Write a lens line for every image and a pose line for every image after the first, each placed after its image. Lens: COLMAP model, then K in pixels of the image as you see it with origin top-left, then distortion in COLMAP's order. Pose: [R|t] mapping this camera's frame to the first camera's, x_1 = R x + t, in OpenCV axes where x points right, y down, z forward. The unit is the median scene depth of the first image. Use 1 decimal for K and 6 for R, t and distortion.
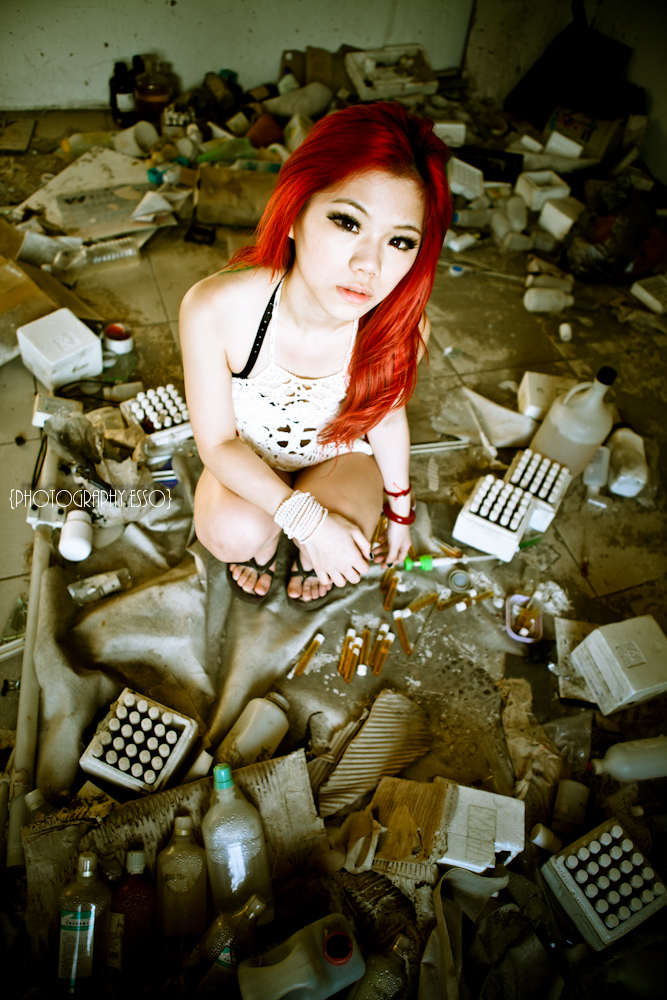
lens RADIAL K [[684.2, 0, 335.2], [0, 684.2, 504.0], [0, 0, 1]] dist [-0.092309, 0.065487]
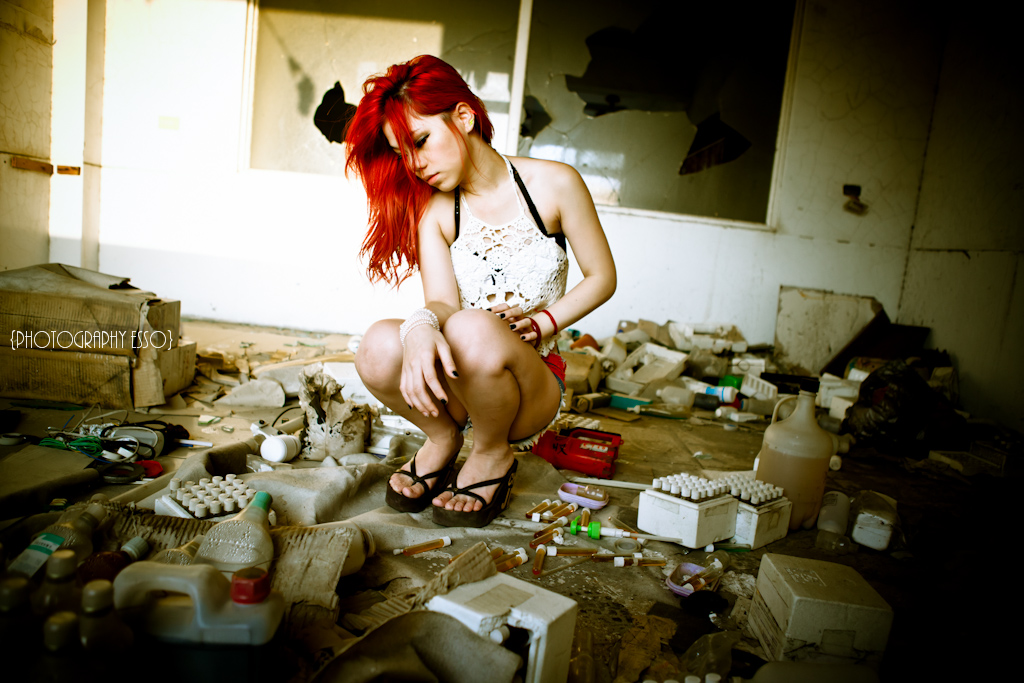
lens RADIAL K [[700.6, 0, 513.2], [0, 700.6, 343.7], [0, 0, 1]] dist [-0.092309, 0.065487]
pose [[0.939500, 0.008671, -0.342439, 0.346117], [-0.254324, 0.687350, -0.680345, 0.572439], [0.229476, 0.726275, 0.647970, 0.205711]]
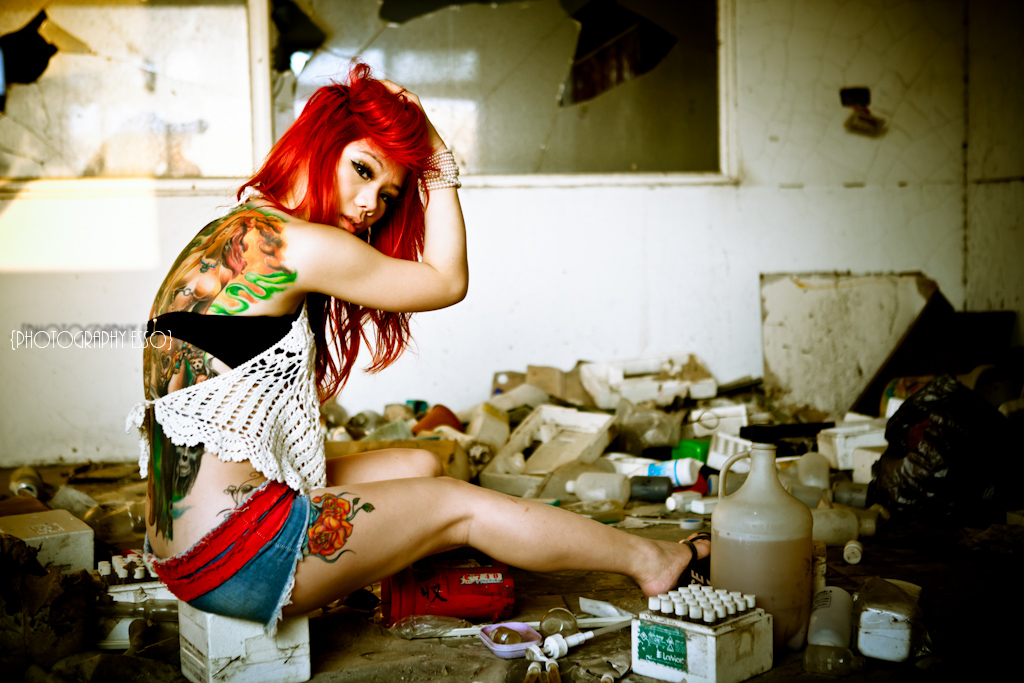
lens RADIAL K [[1422.7, 0, 517.9], [0, 1422.7, 340.2], [0, 0, 1]] dist [0.033933, 0.000000]
pose [[0.970308, -0.143028, -0.195054, 0.461545], [-0.052158, 0.663723, -0.746157, 0.814019], [0.236184, 0.734176, 0.636556, -0.012344]]
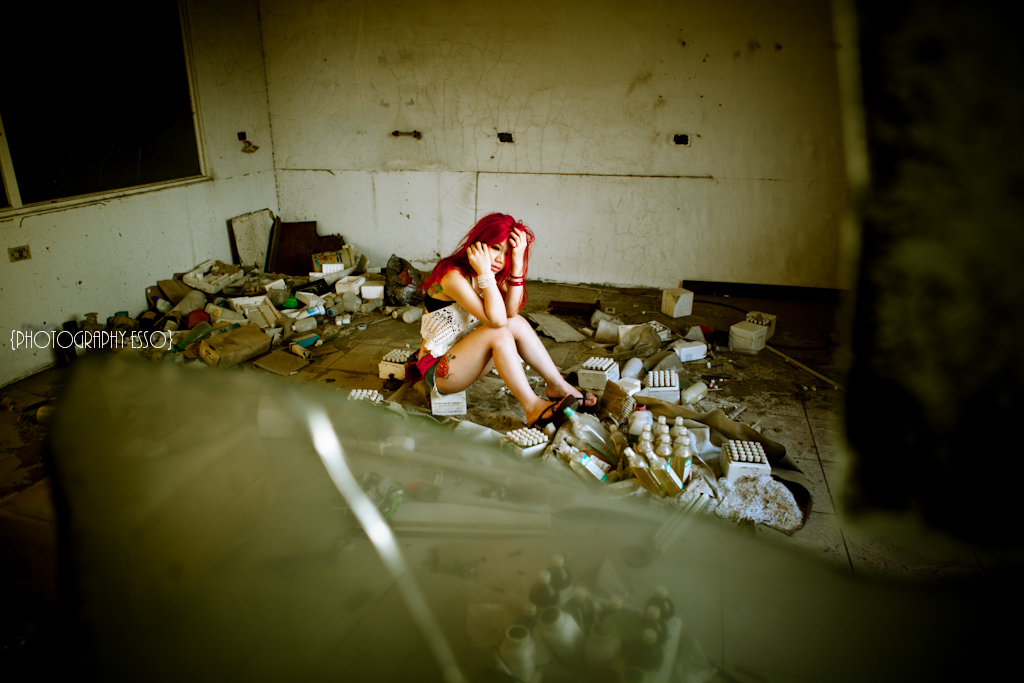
lens RADIAL K [[700.6, 0, 516.5], [0, 700.6, 341.9], [0, 0, 1]] dist [-0.092309, 0.065487]
pose [[0.548869, -0.407997, 0.729576, -1.394393], [0.704717, 0.695264, -0.141358, 0.308461], [-0.449574, 0.591732, 0.669131, -0.518037]]
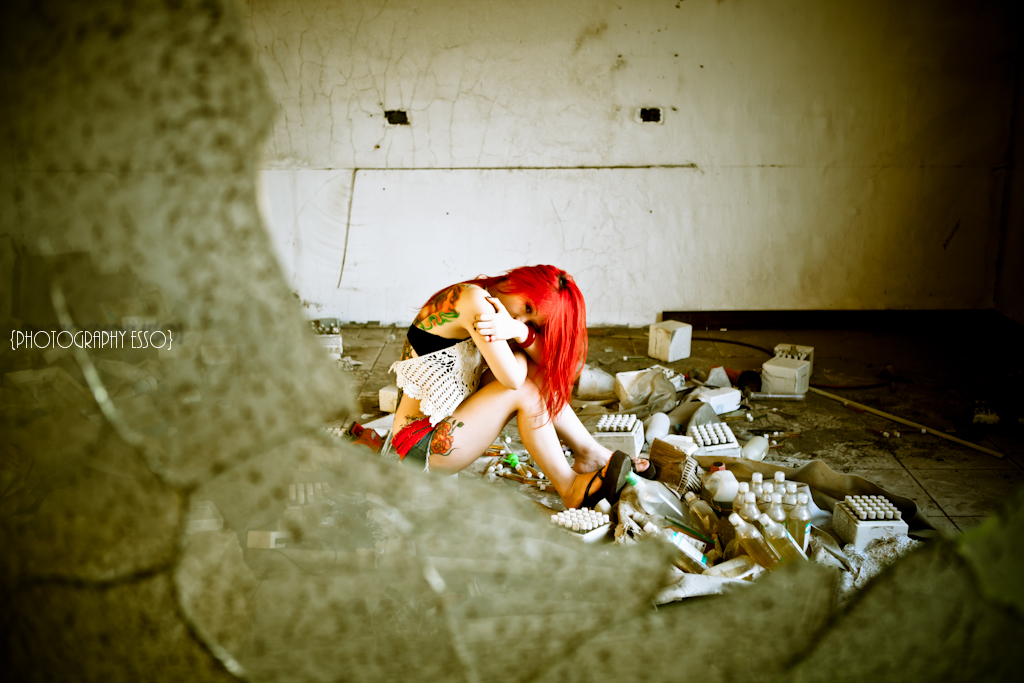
lens RADIAL K [[1122.8, 0, 512.0], [0, 1122.8, 342.2], [0, 0, 1]] dist [-0.022363, 0.000000]
pose [[0.340516, -0.363935, 0.866949, -1.870085], [0.772308, 0.634162, -0.037130, 0.023395], [-0.536273, 0.682195, 0.497012, -0.367968]]
